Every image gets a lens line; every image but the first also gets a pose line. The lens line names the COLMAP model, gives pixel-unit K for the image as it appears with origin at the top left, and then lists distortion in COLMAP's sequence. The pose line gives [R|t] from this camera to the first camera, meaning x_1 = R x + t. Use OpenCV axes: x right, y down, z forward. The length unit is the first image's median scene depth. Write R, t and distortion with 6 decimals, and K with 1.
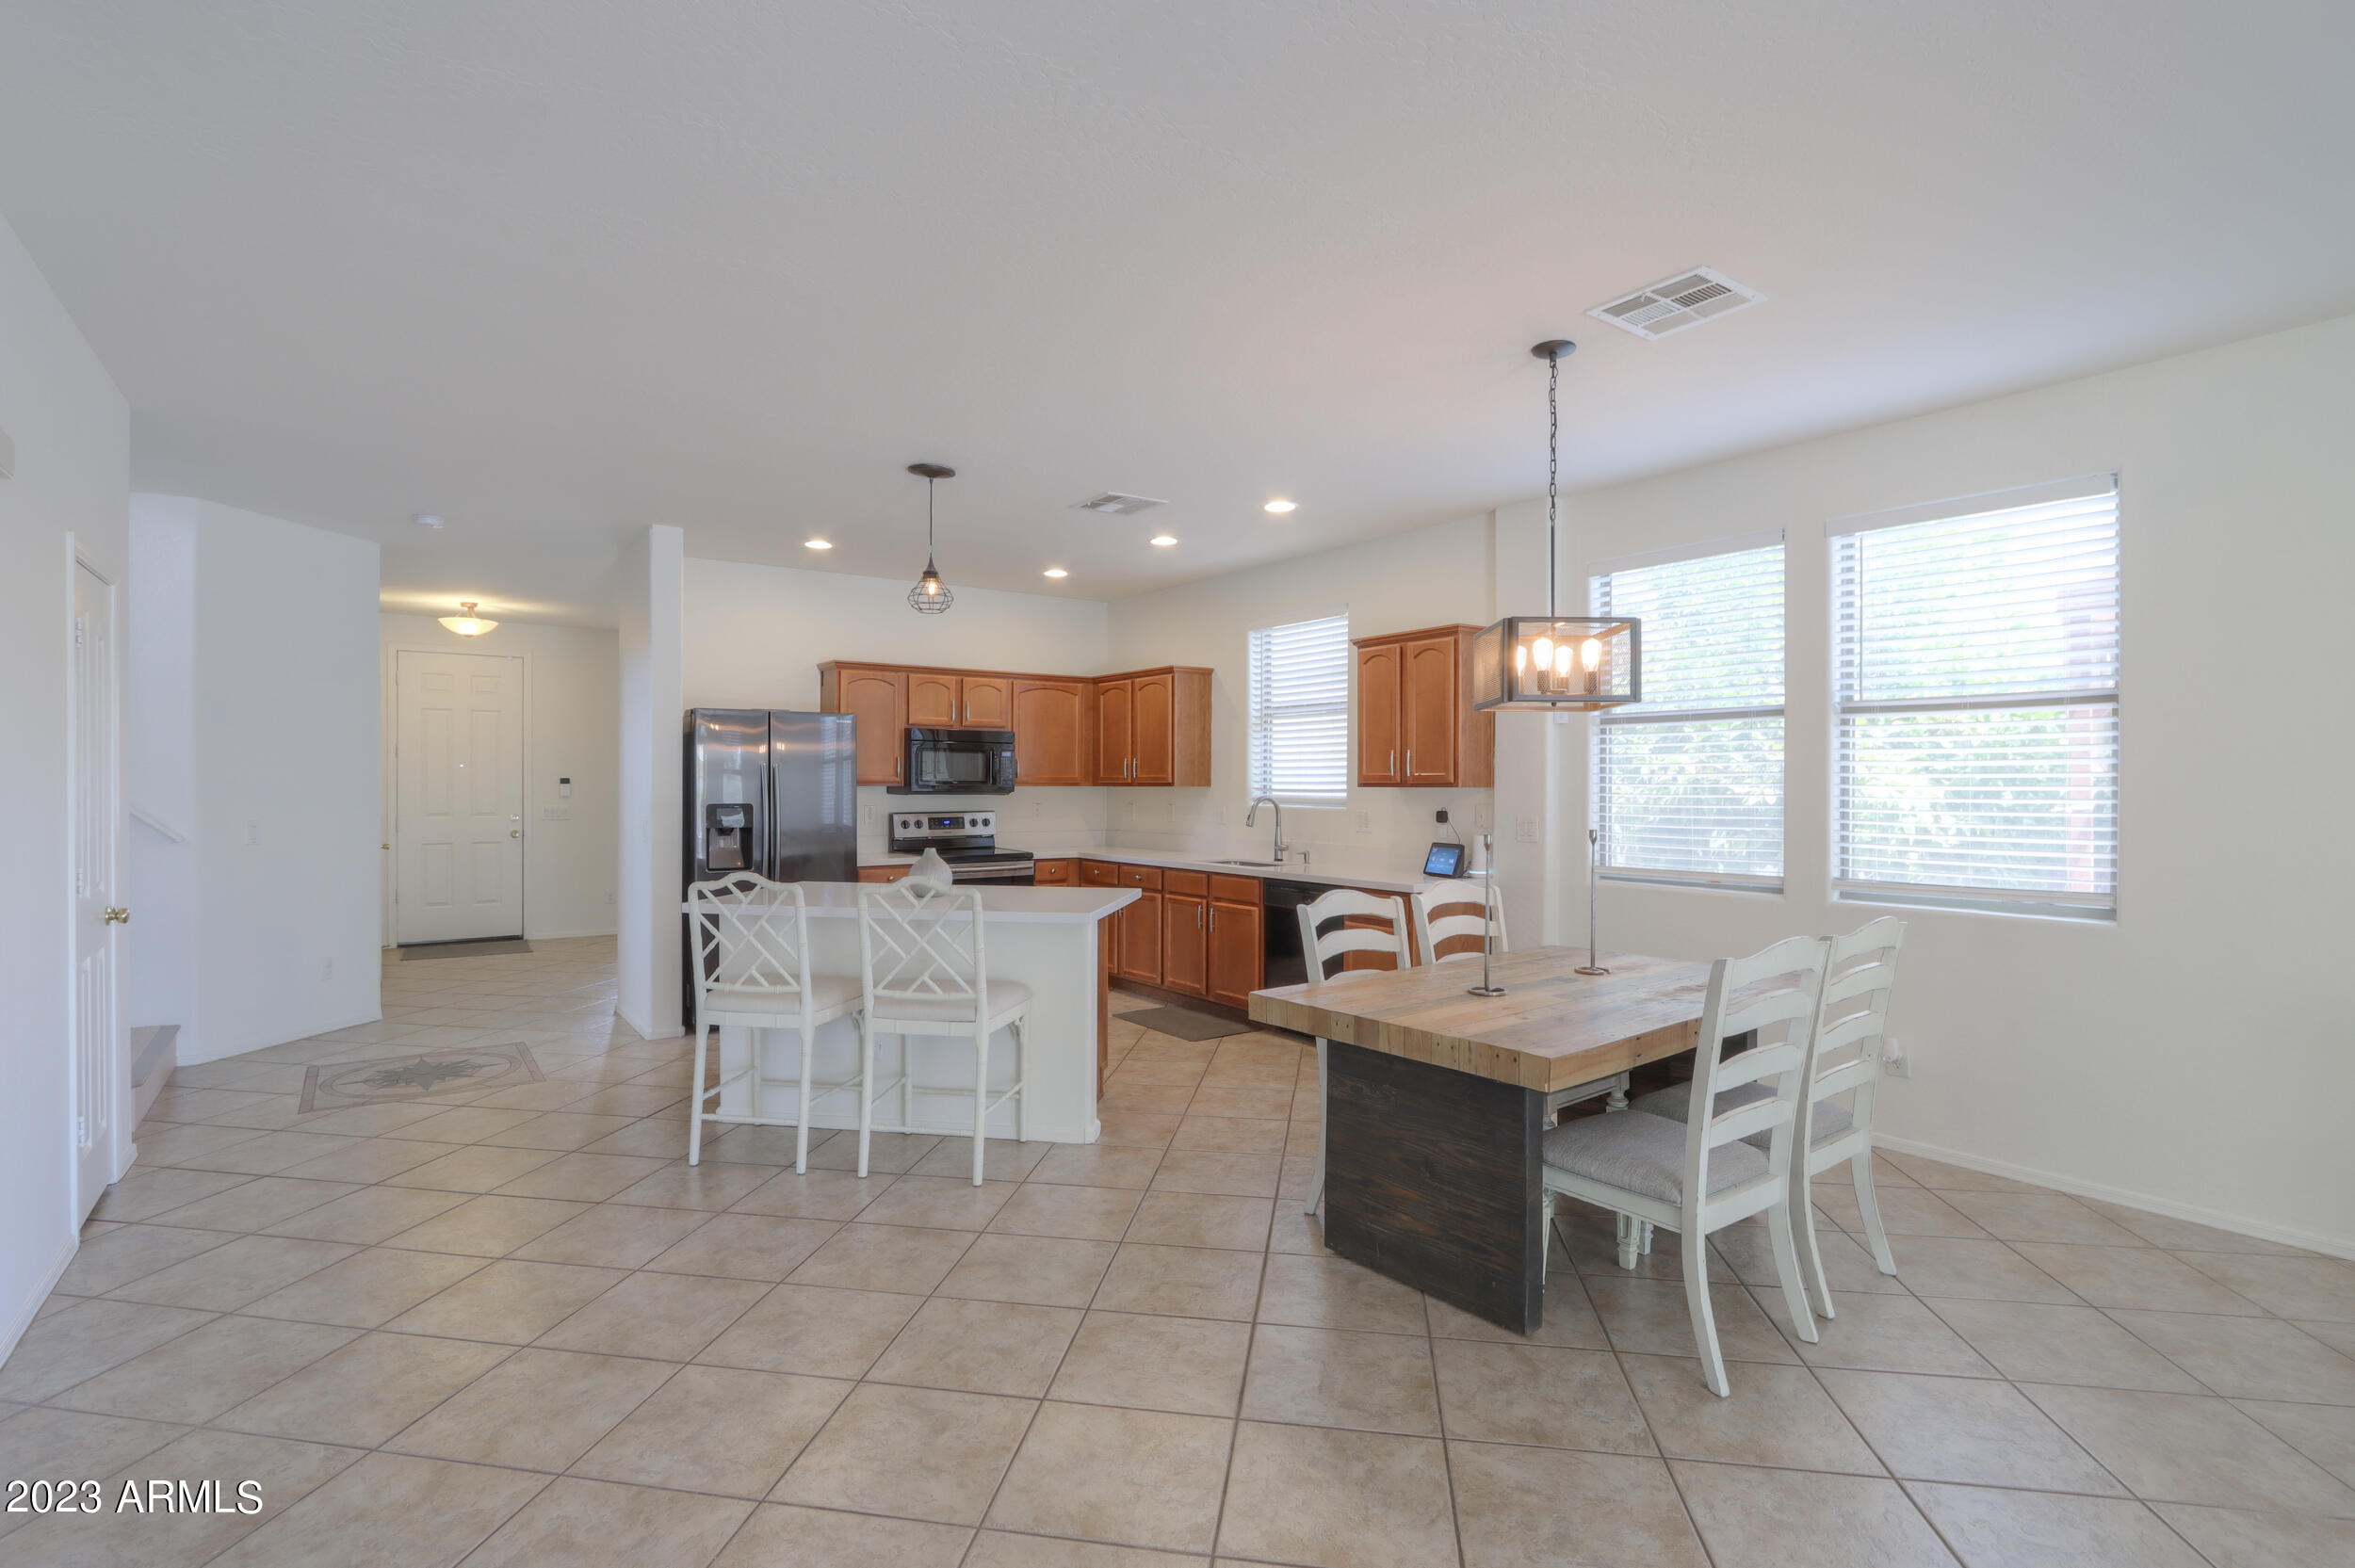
lens RADIAL K [[1121.1, 0, 1162.3], [0, 1121.1, 786.2], [0, 0, 1]] dist [-0.011644, -0.000553]
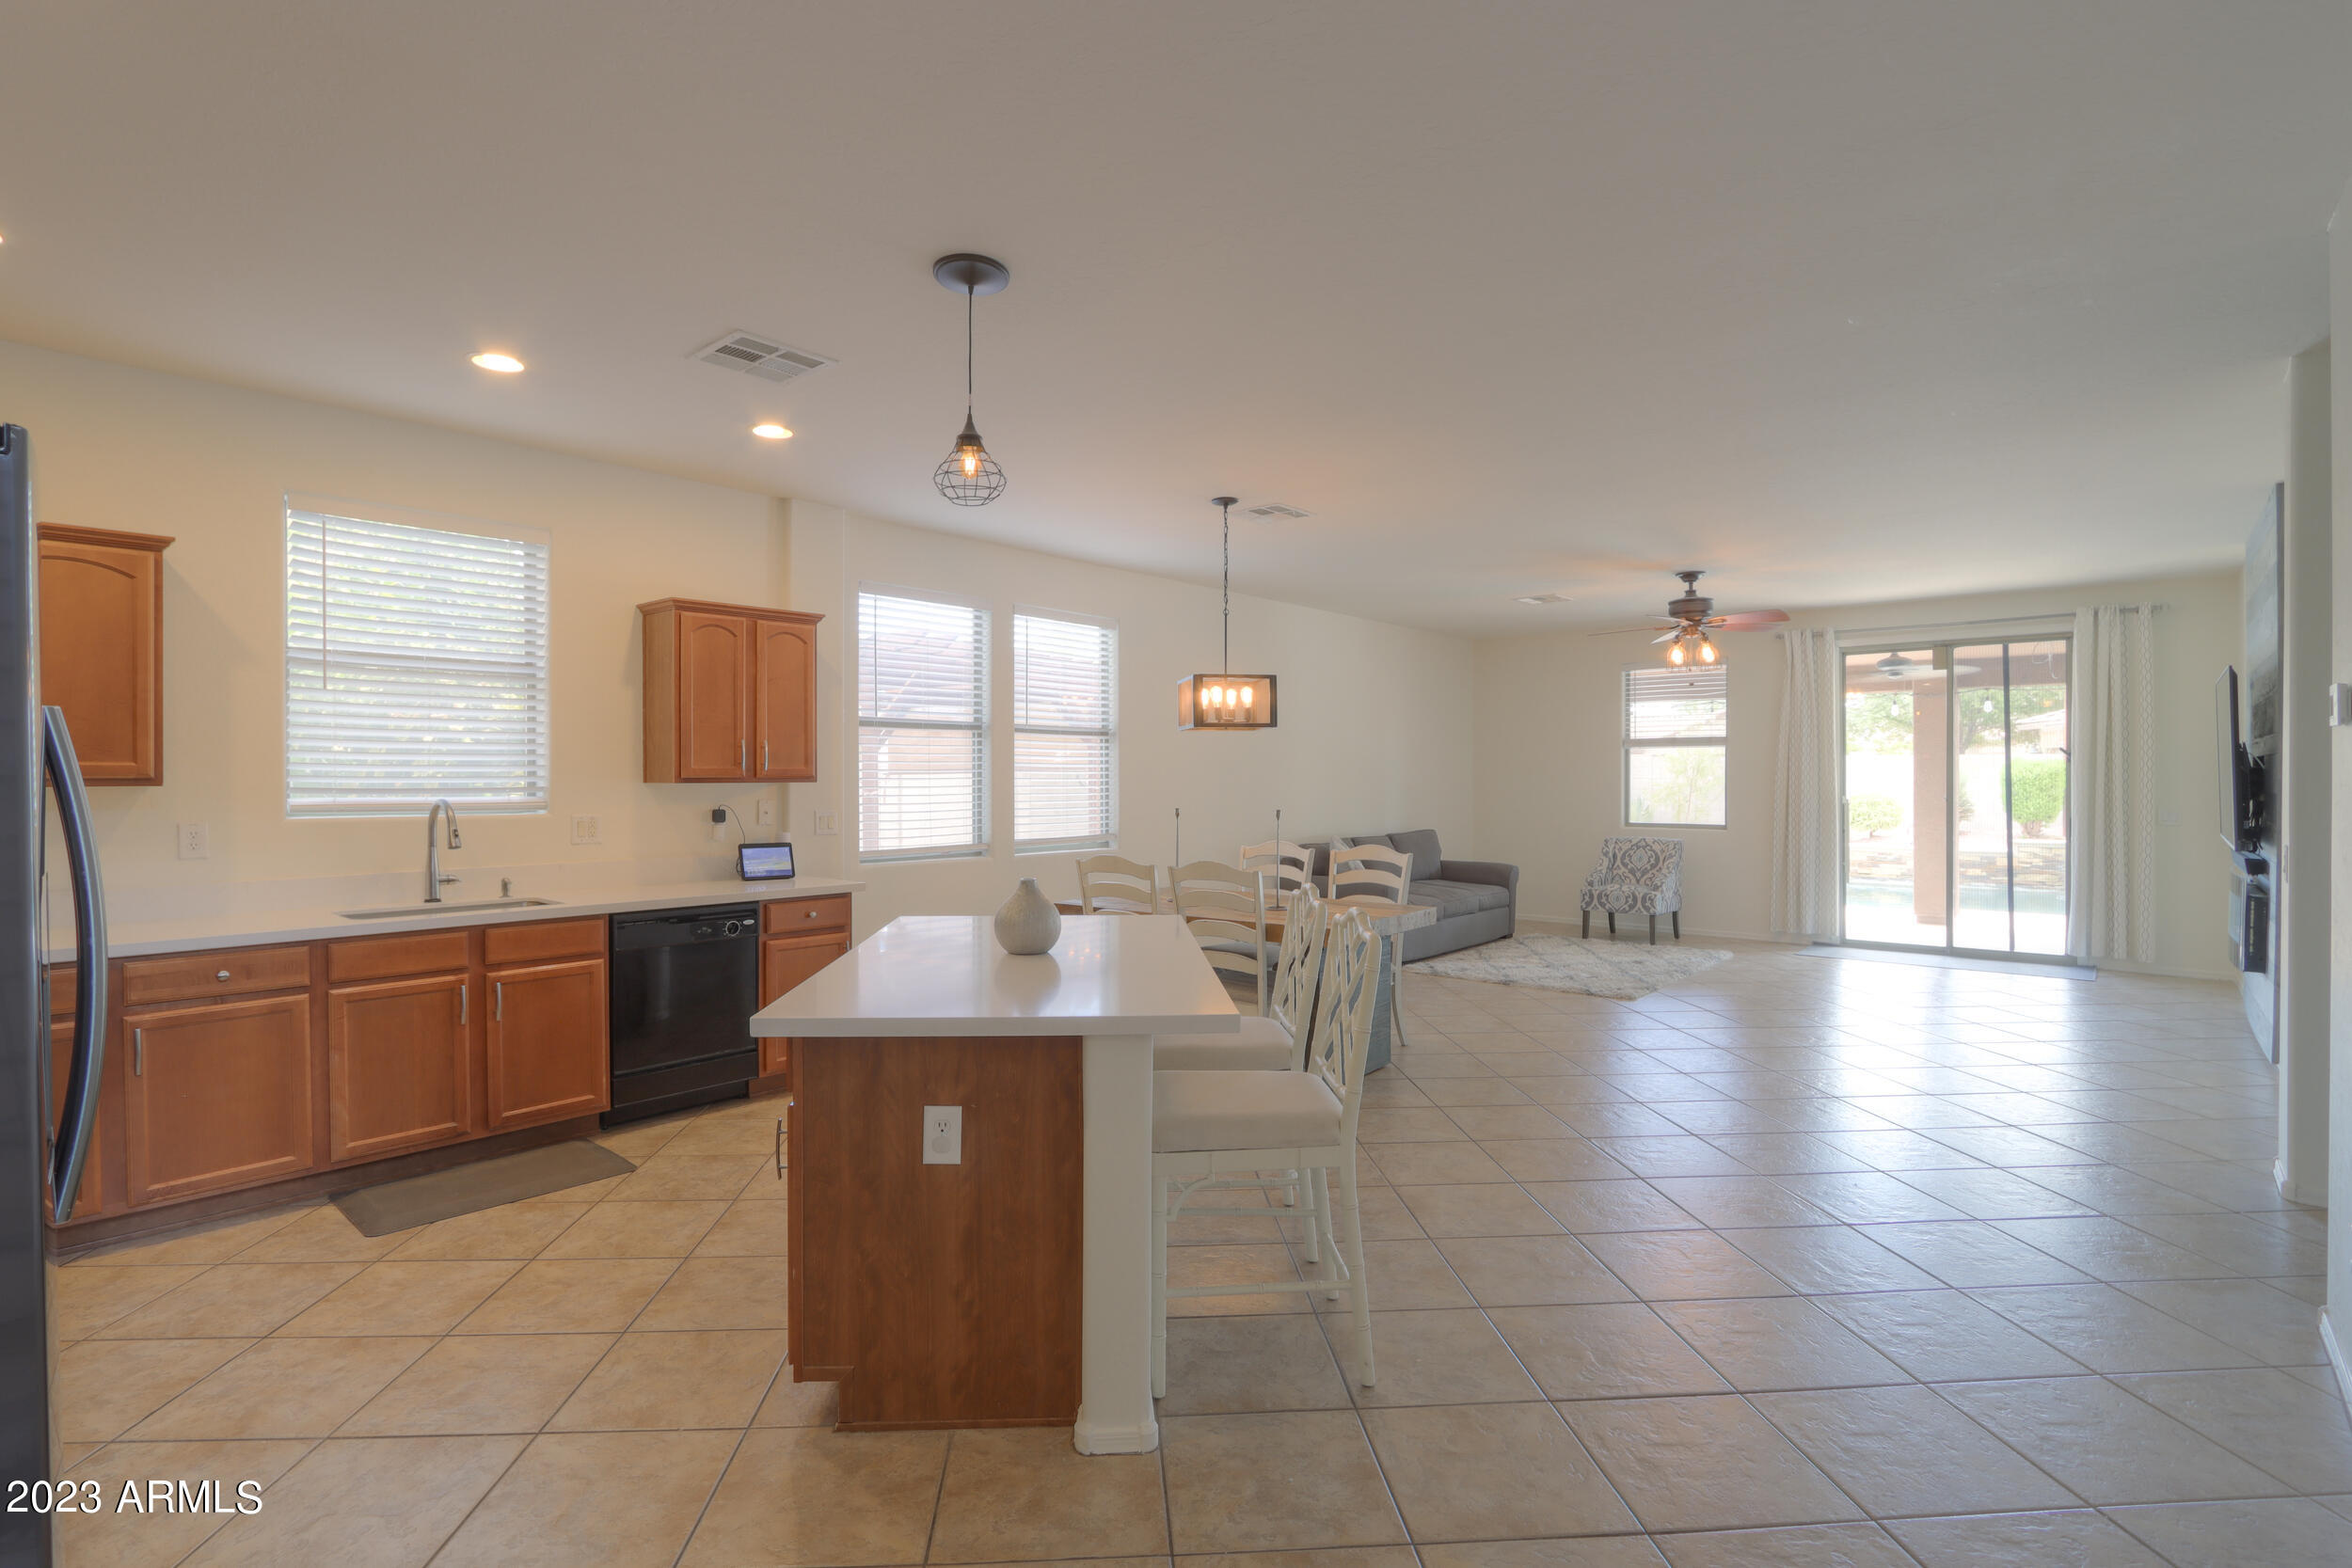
lens RADIAL K [[1119.7, 0, 1160.8], [0, 1119.7, 786.2], [0, 0, 1]] dist [-0.011644, -0.000553]
pose [[-0.227598, -0.008853, 0.973715, -0.559182], [0.003218, 0.999946, 0.009844, -0.003290], [-0.973750, 0.005373, -0.227557, 0.694485]]
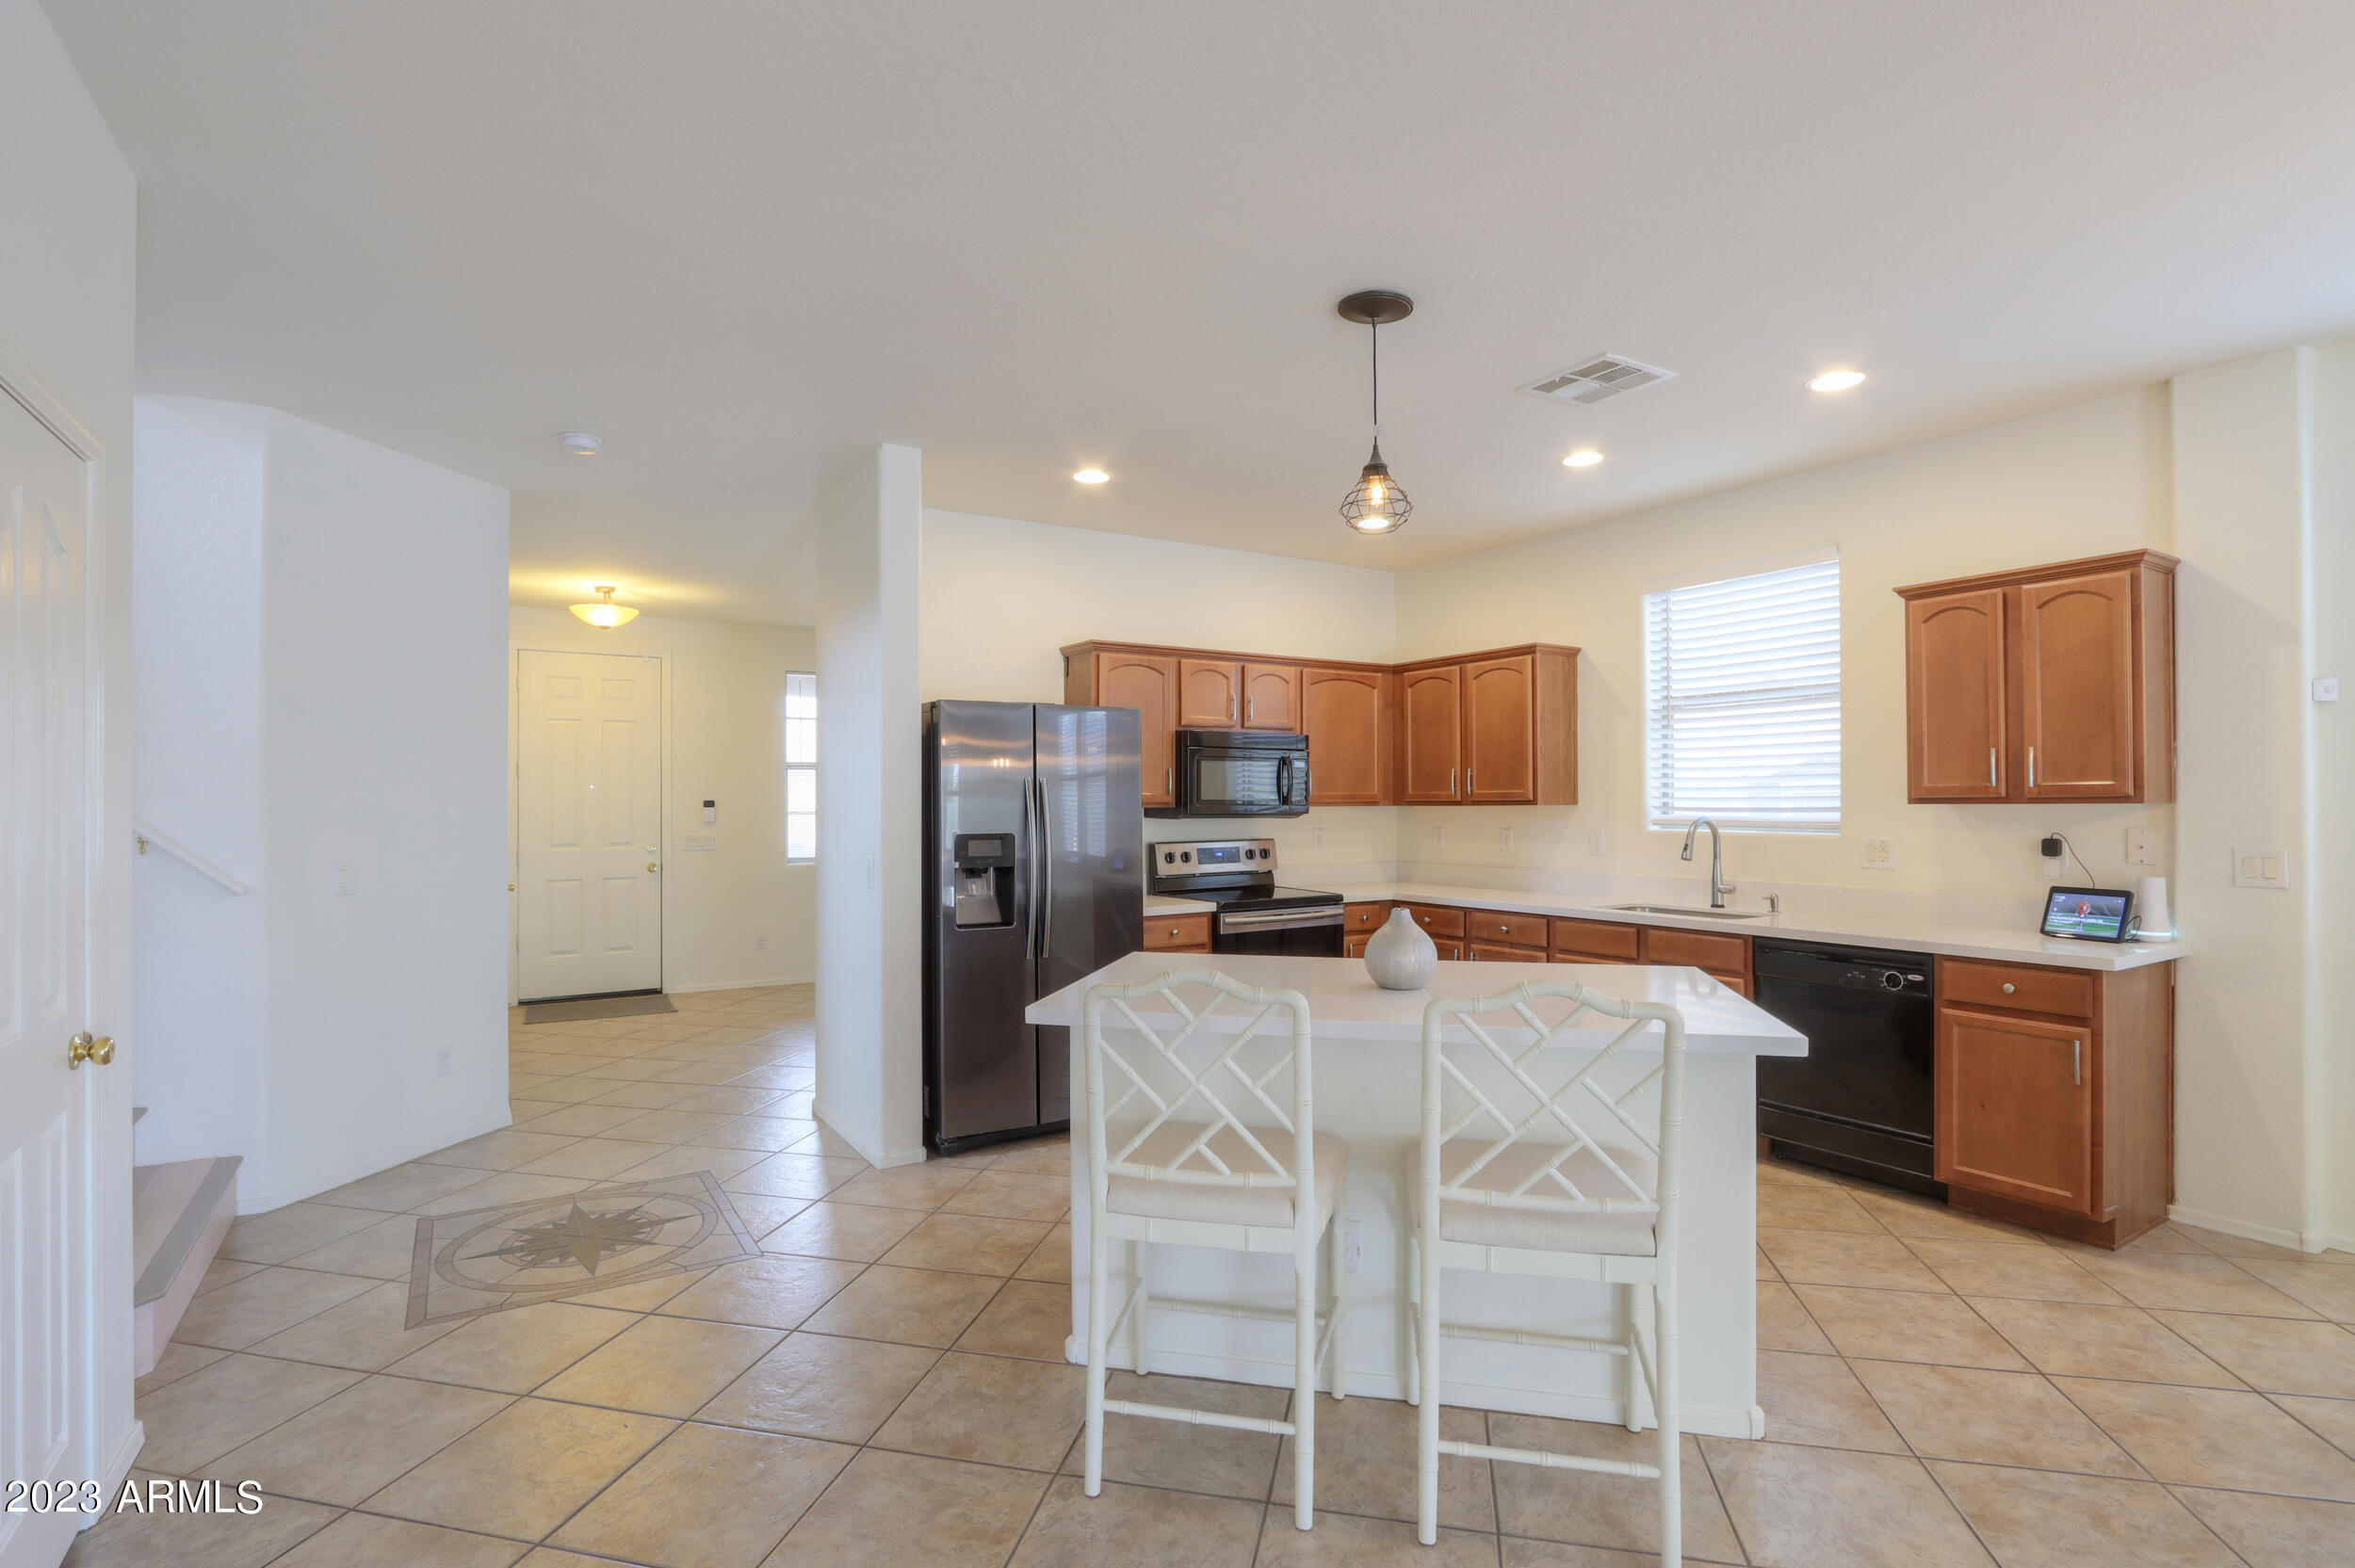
lens RADIAL K [[1118.3, 0, 1167.8], [0, 1118.3, 792.4], [0, 0, 1]] dist [-0.015686, 0.000437]
pose [[0.998323, -0.007416, -0.057408, -0.192874], [0.006714, 0.999900, -0.012421, -0.000818], [0.057494, 0.012015, 0.998274, 0.248127]]
